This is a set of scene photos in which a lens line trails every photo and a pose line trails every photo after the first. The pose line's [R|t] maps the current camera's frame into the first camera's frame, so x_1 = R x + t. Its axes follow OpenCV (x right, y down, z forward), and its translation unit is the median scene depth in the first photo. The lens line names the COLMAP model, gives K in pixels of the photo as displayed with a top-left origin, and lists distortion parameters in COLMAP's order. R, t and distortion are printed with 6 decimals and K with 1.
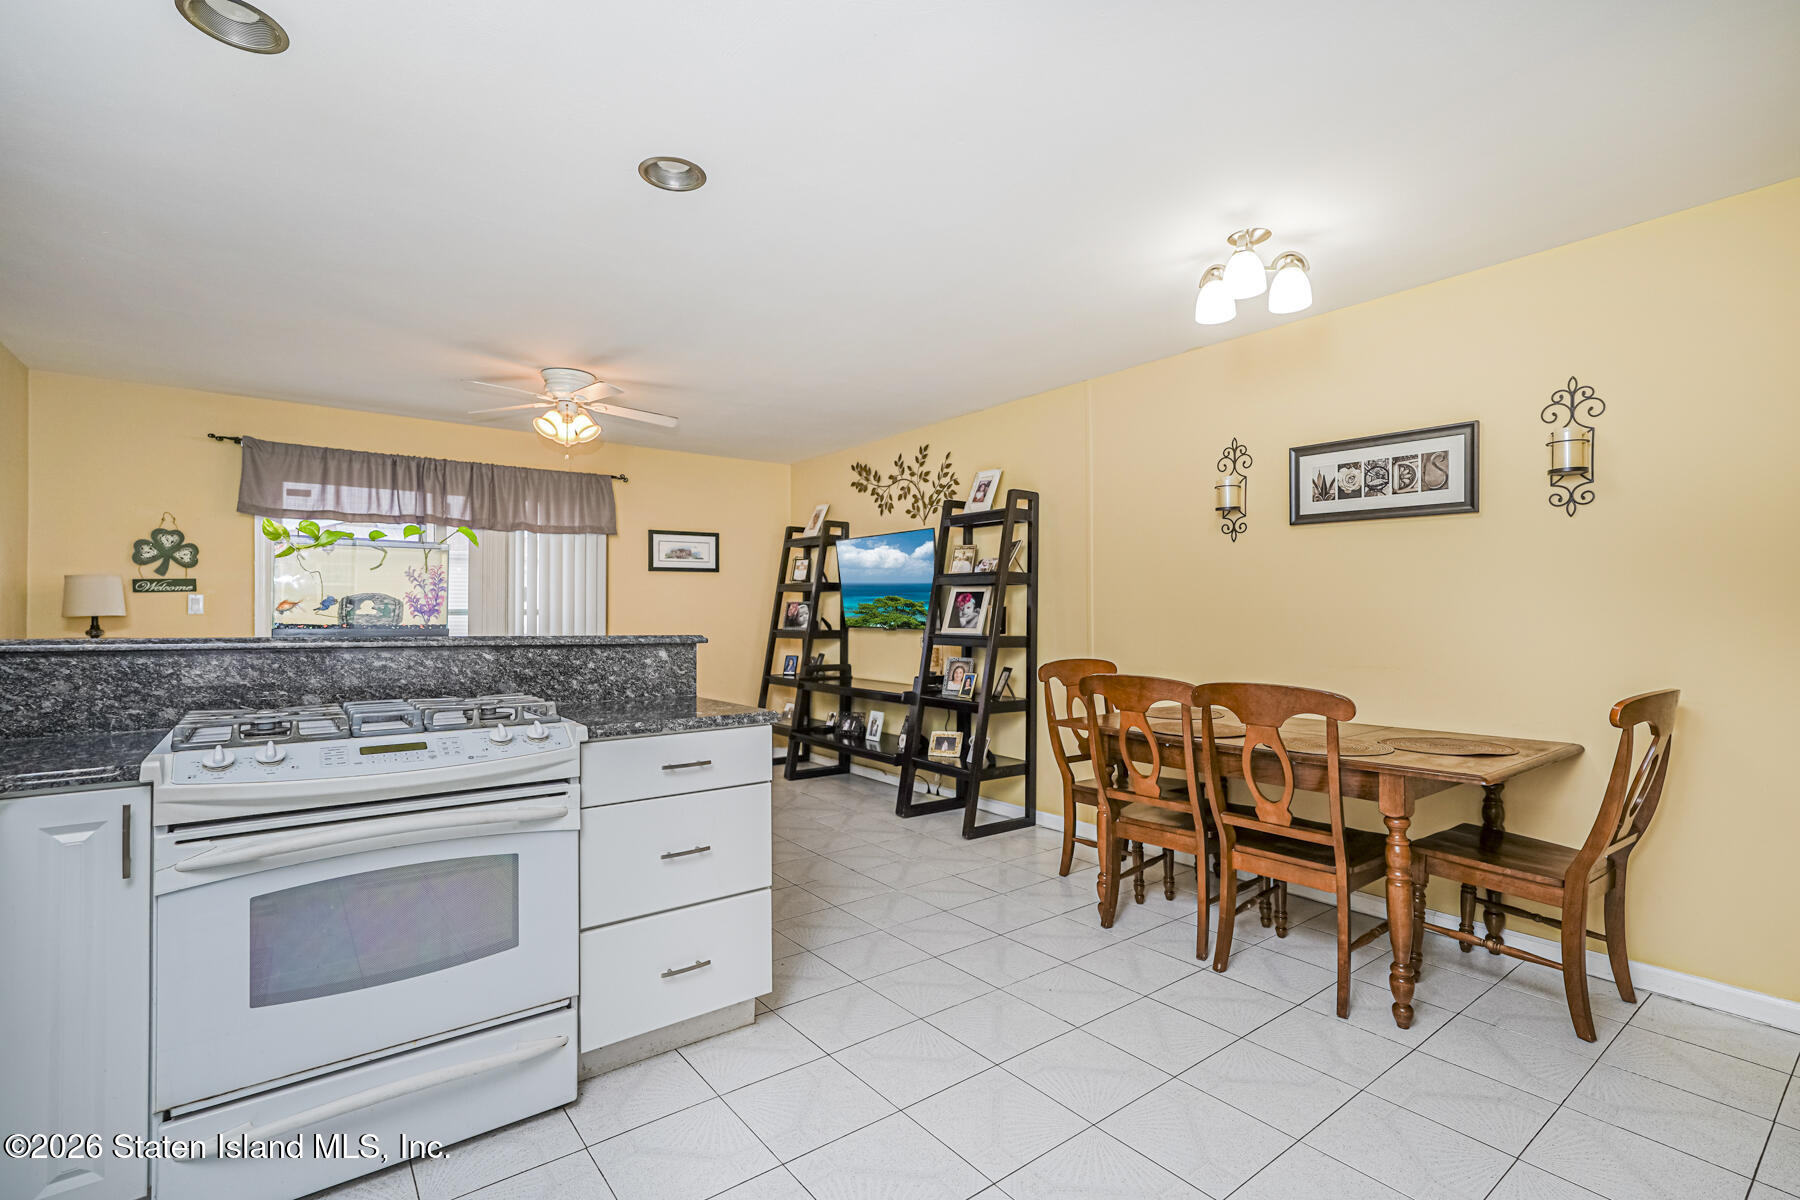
lens RADIAL K [[818.5, 0, 904.7], [0, 818.5, 603.5], [0, 0, 1]] dist [-0.016685, 0.009797]
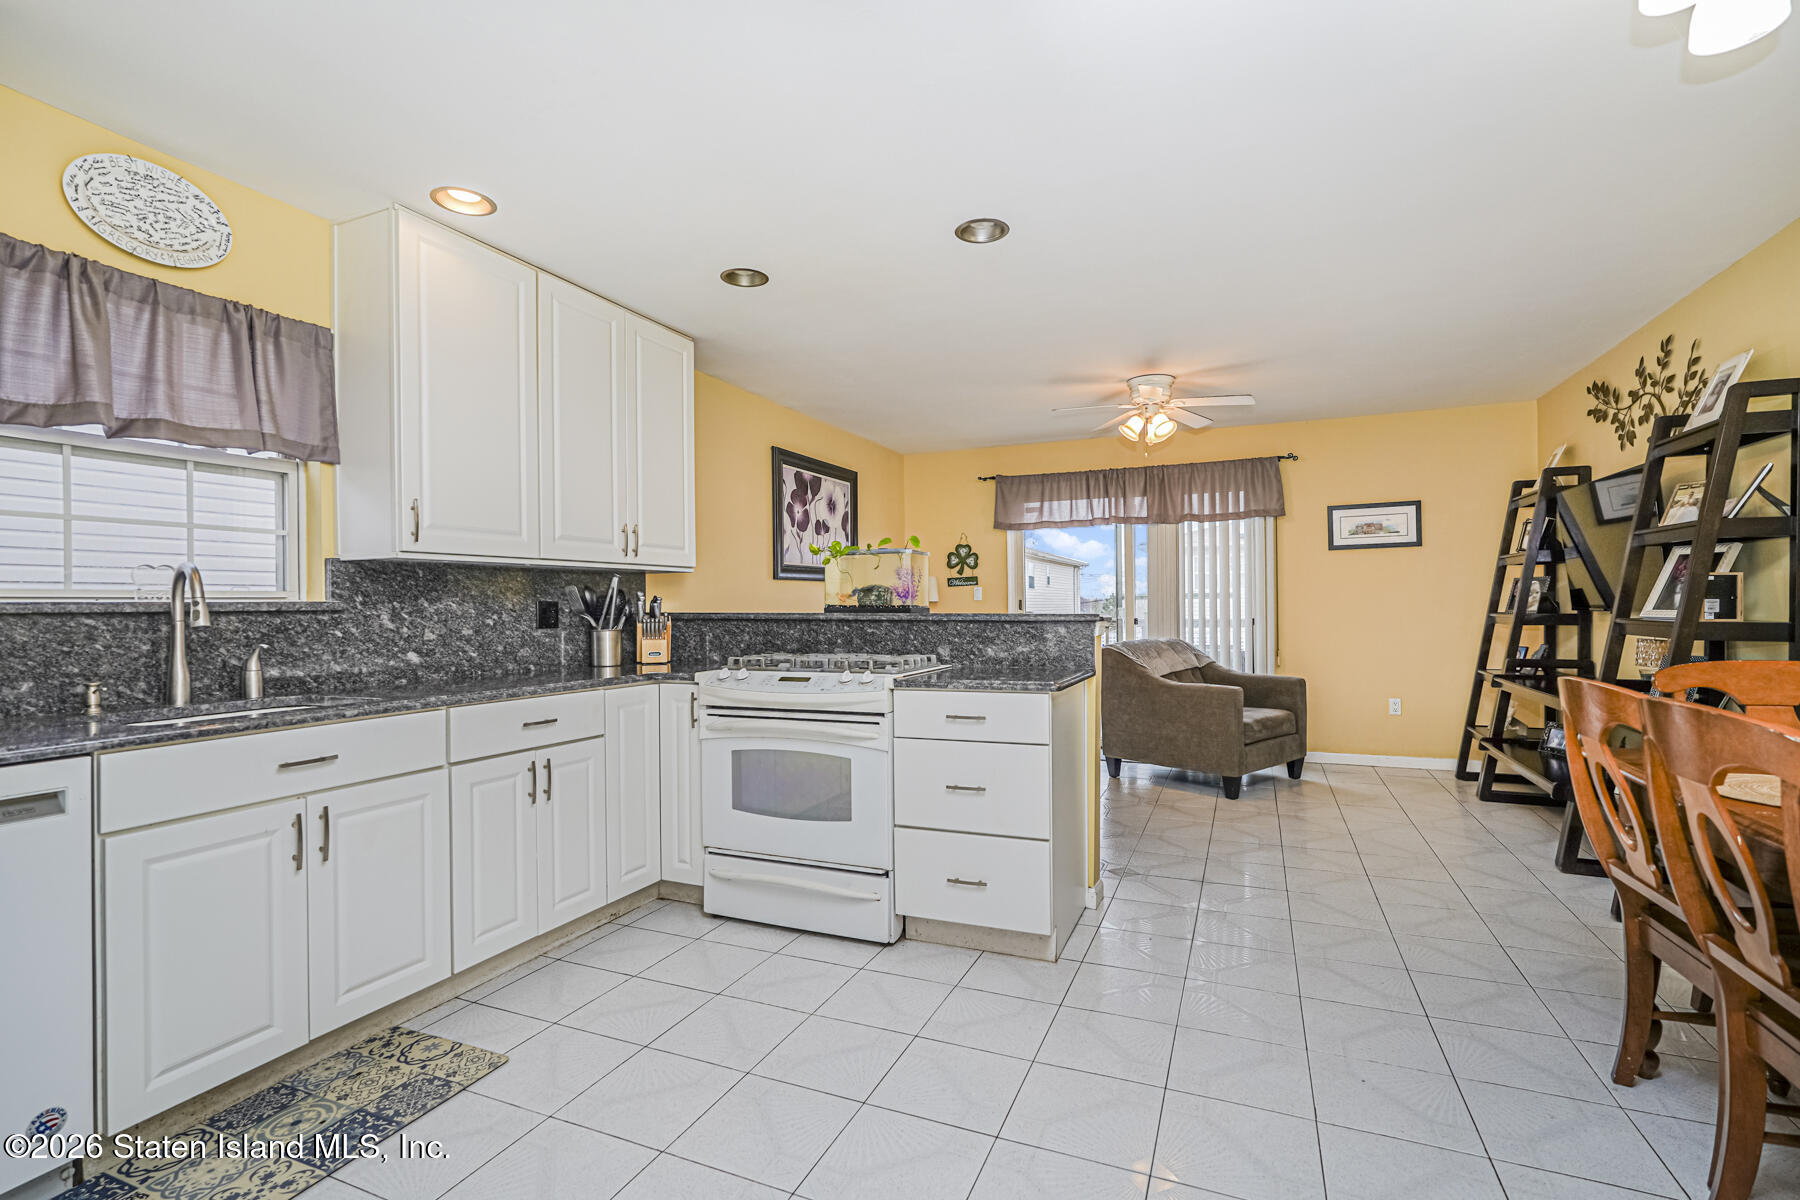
lens RADIAL K [[818.5, 0, 897.5], [0, 818.5, 604.7], [0, 0, 1]] dist [-0.016685, 0.009797]
pose [[0.486460, -0.005397, -0.873686, 0.337830], [0.022180, 0.999735, 0.006174, 0.008045], [0.873421, -0.022382, 0.486451, 0.139801]]
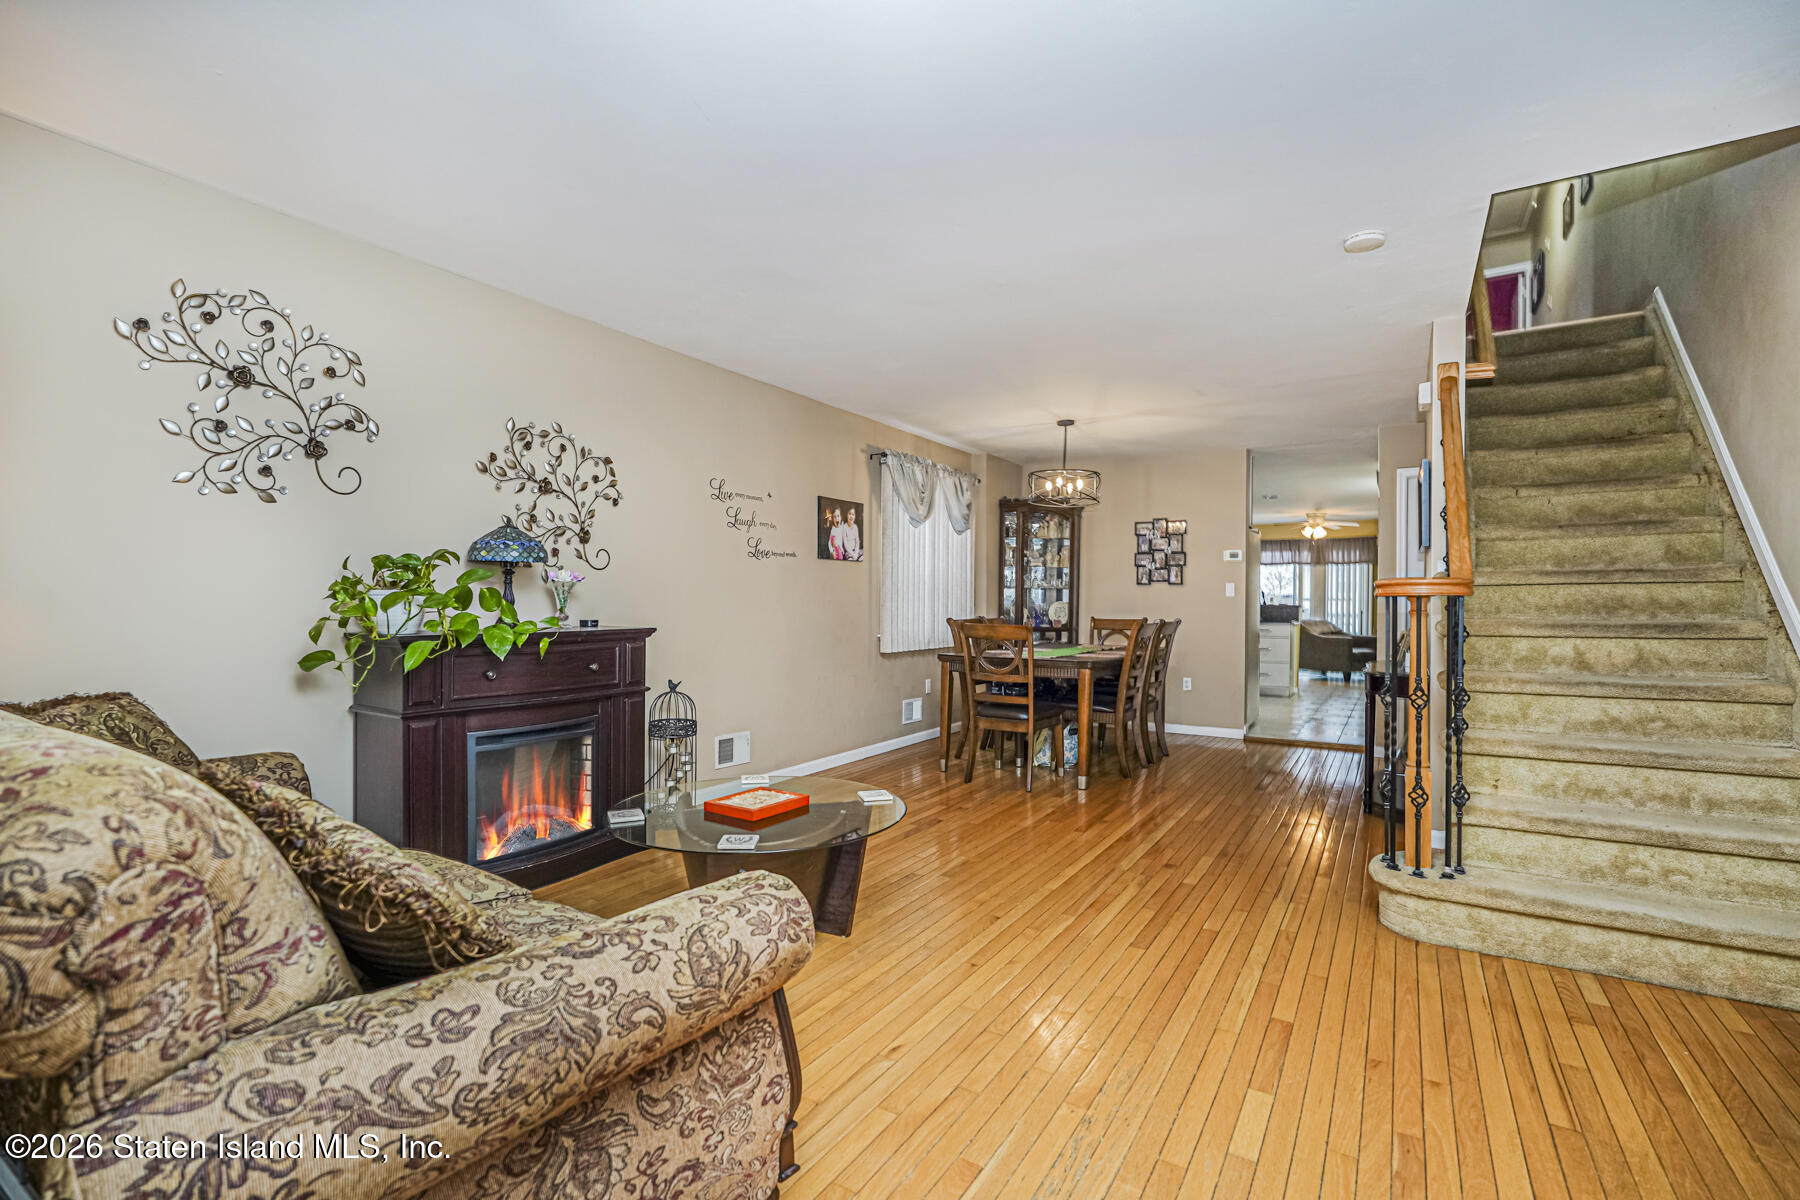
lens RADIAL K [[818.5, 0, 901.0], [0, 818.5, 611.1], [0, 0, 1]] dist [-0.016685, 0.009797]
pose [[0.354973, 0.016170, -0.934737, 1.469431], [0.009577, 0.999735, 0.020931, -0.018469], [0.934828, -0.016382, 0.354724, -1.135031]]
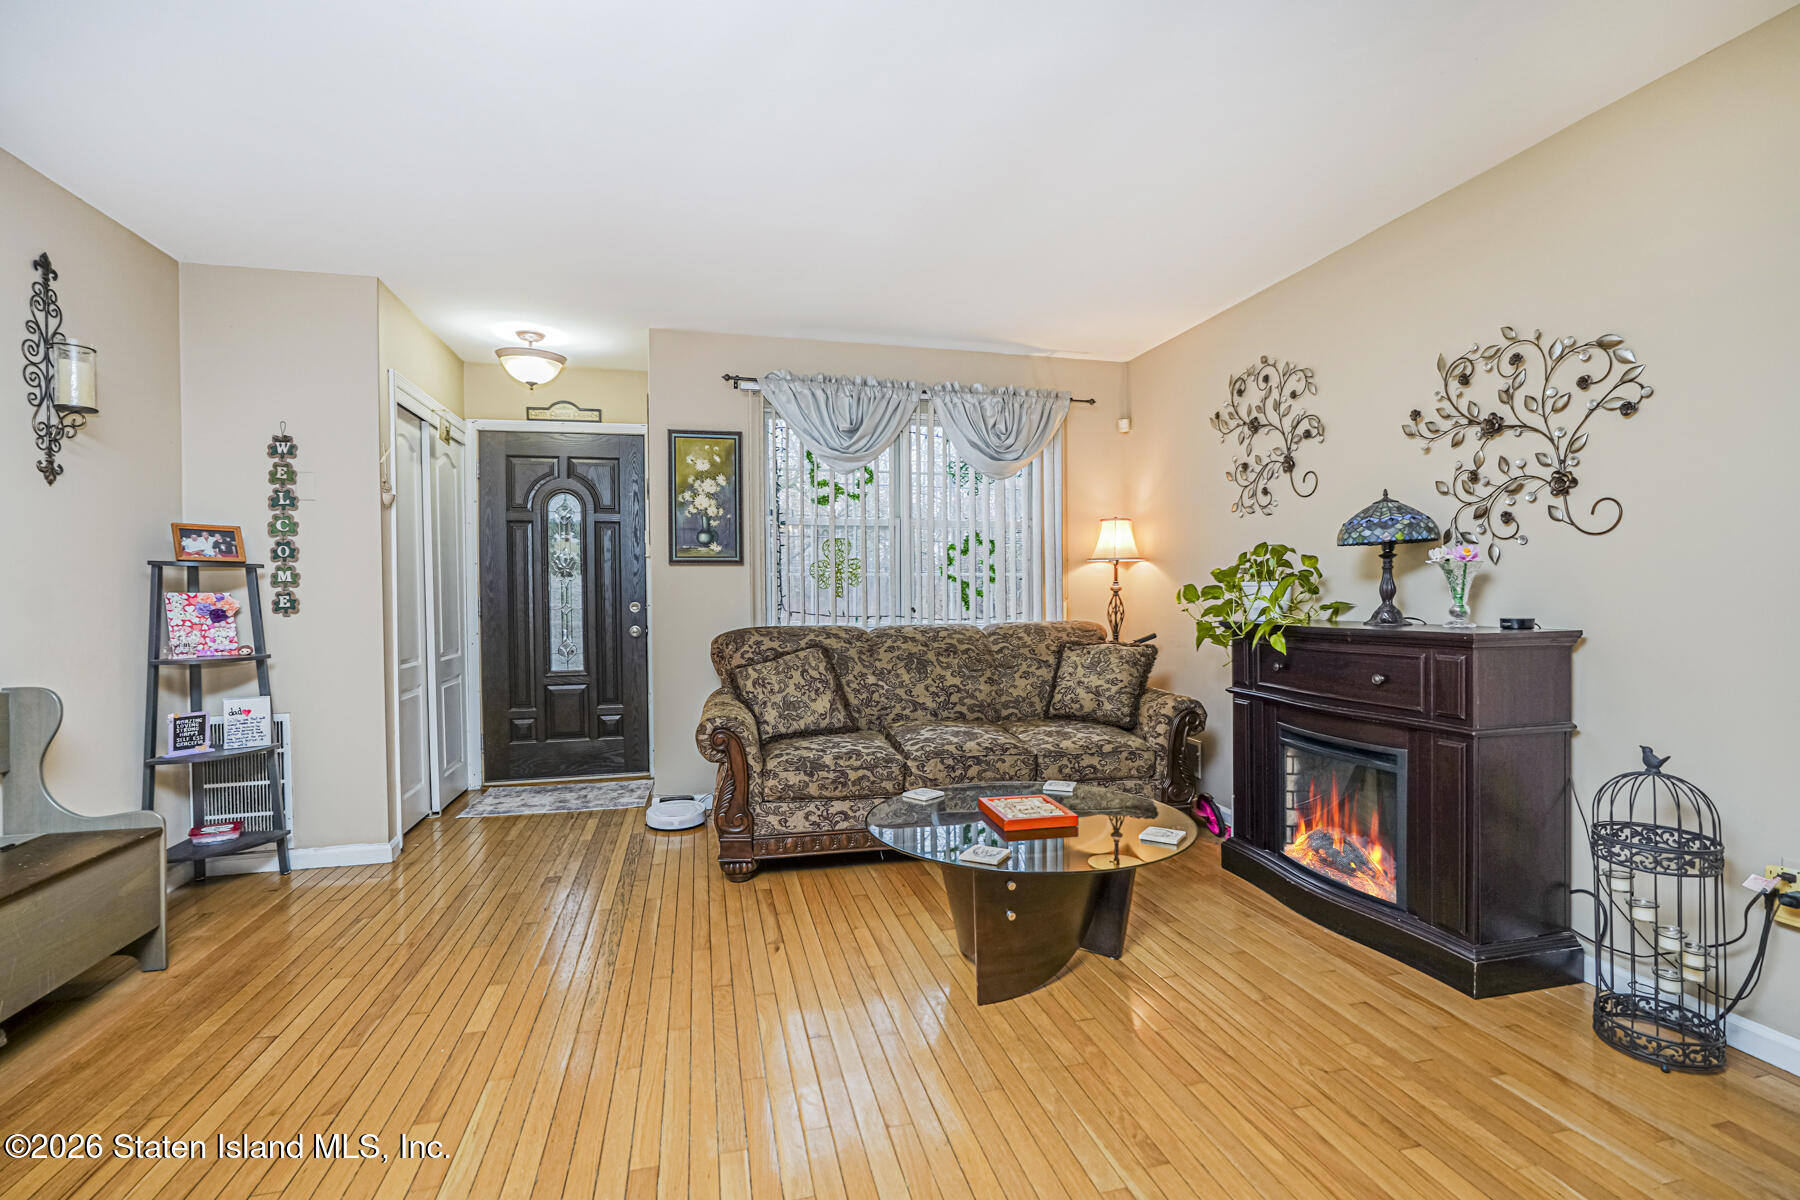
lens RADIAL K [[818.5, 0, 884.8], [0, 818.5, 597.0], [0, 0, 1]] dist [-0.016685, 0.009797]
pose [[-0.902003, 0.000809, 0.431730, 0.779738], [-0.003563, 0.999950, -0.009320, -0.004014], [-0.431716, -0.009945, -0.901955, -0.532736]]
